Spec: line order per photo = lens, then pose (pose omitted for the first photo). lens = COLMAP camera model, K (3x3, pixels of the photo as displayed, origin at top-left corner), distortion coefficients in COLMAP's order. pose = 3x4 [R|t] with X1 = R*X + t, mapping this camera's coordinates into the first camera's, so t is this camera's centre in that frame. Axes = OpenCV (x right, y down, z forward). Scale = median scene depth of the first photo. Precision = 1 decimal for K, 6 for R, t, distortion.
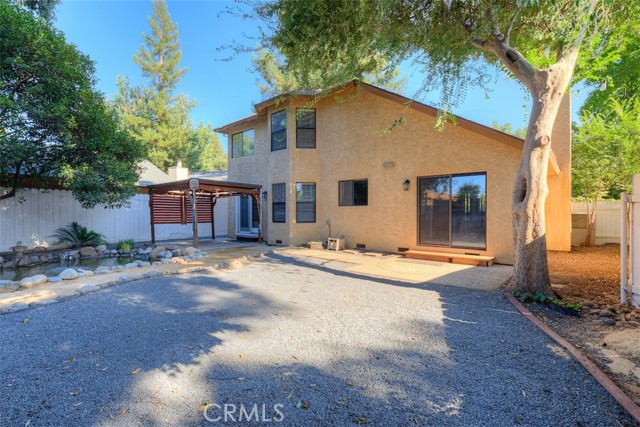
lens RADIAL K [[299.7, 0, 318.6], [0, 299.7, 213.5], [0, 0, 1]] dist [0.002920, 0.000416]
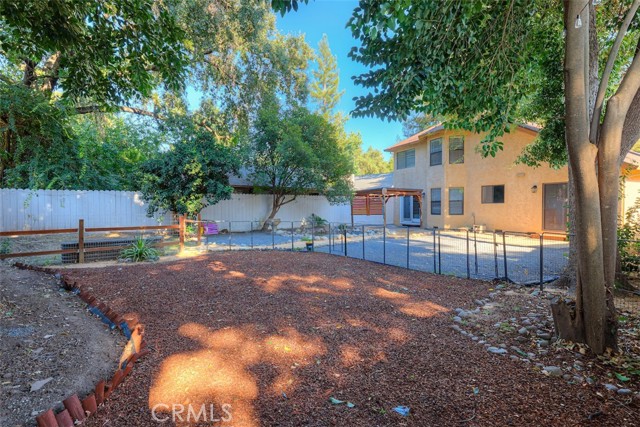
lens RADIAL K [[309.2, 0, 325.5], [0, 309.2, 213.0], [0, 0, 1]] dist [0.004257, 0.000000]
pose [[0.925628, 0.006822, -0.378373, -0.060563], [-0.000922, 0.999875, 0.015772, -0.001399], [0.378433, -0.014250, 0.925519, -0.628253]]
